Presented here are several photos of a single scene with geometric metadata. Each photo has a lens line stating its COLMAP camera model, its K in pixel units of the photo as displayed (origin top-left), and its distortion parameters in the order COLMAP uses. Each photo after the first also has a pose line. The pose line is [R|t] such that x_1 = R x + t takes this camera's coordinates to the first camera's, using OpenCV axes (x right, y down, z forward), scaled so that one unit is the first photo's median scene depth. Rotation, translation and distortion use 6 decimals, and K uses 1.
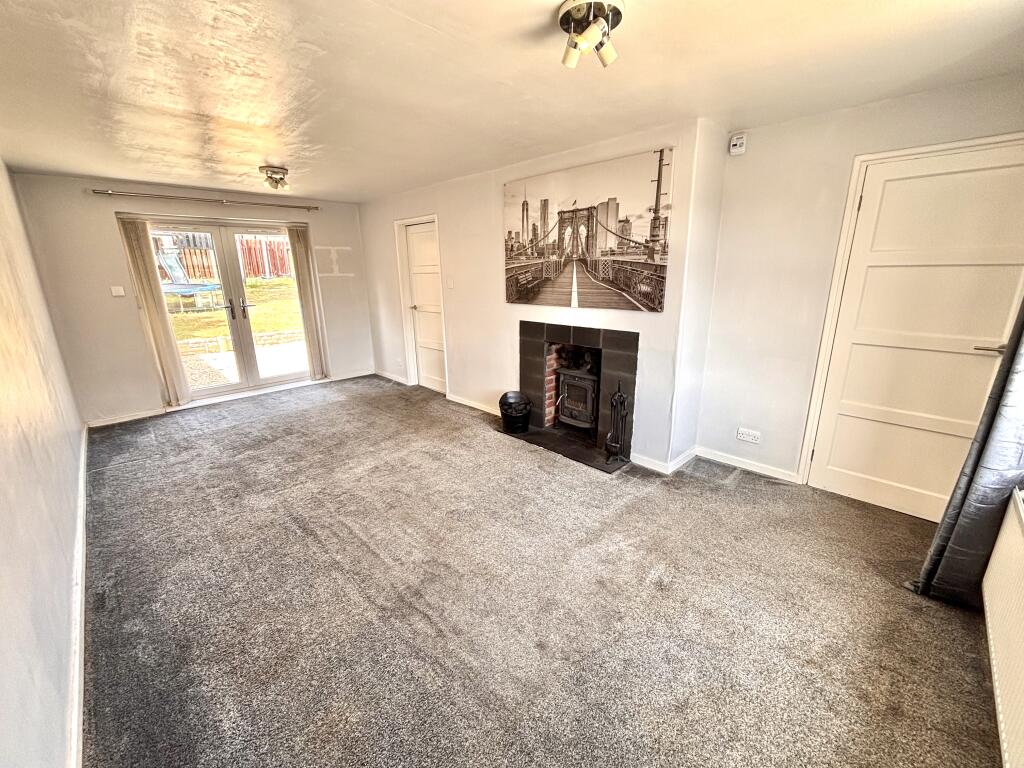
lens RADIAL K [[417.9, 0, 509.9], [0, 417.9, 384.2], [0, 0, 1]] dist [0.002328, 0.000011]
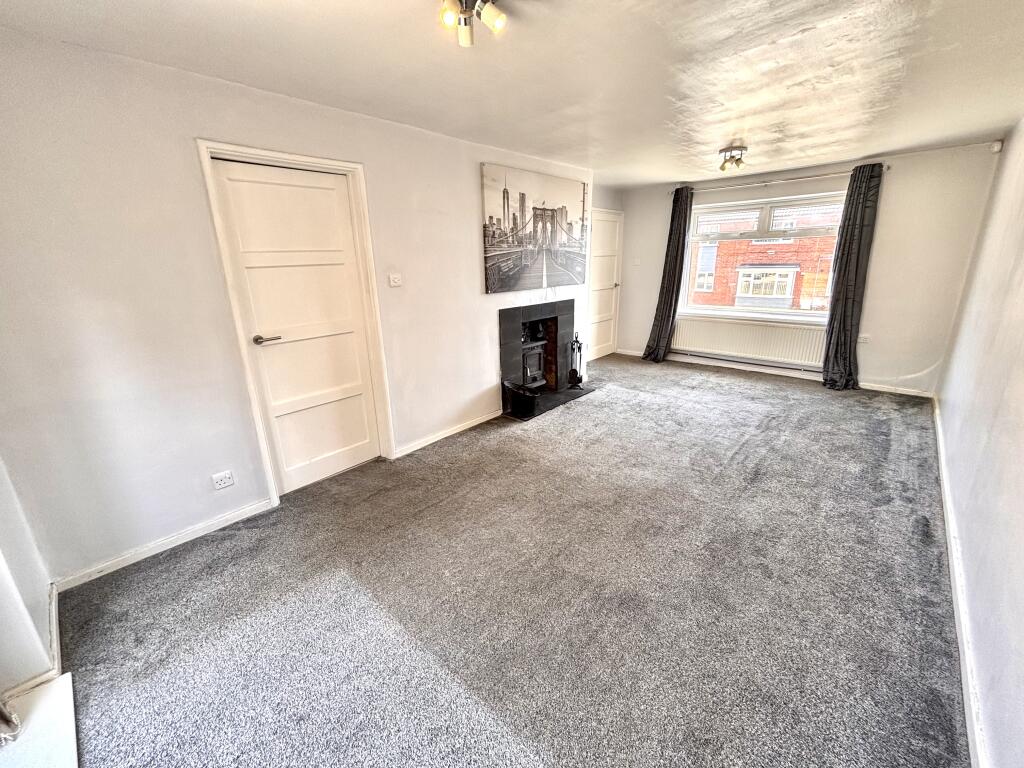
lens RADIAL K [[417.9, 0, 513.9], [0, 417.9, 384.8], [0, 0, 1]] dist [0.002328, 0.000011]
pose [[-0.059587, -0.274098, 0.959854, -1.106457], [0.285402, 0.916746, 0.279505, -0.292003], [-0.956554, 0.290599, 0.023602, 1.137112]]
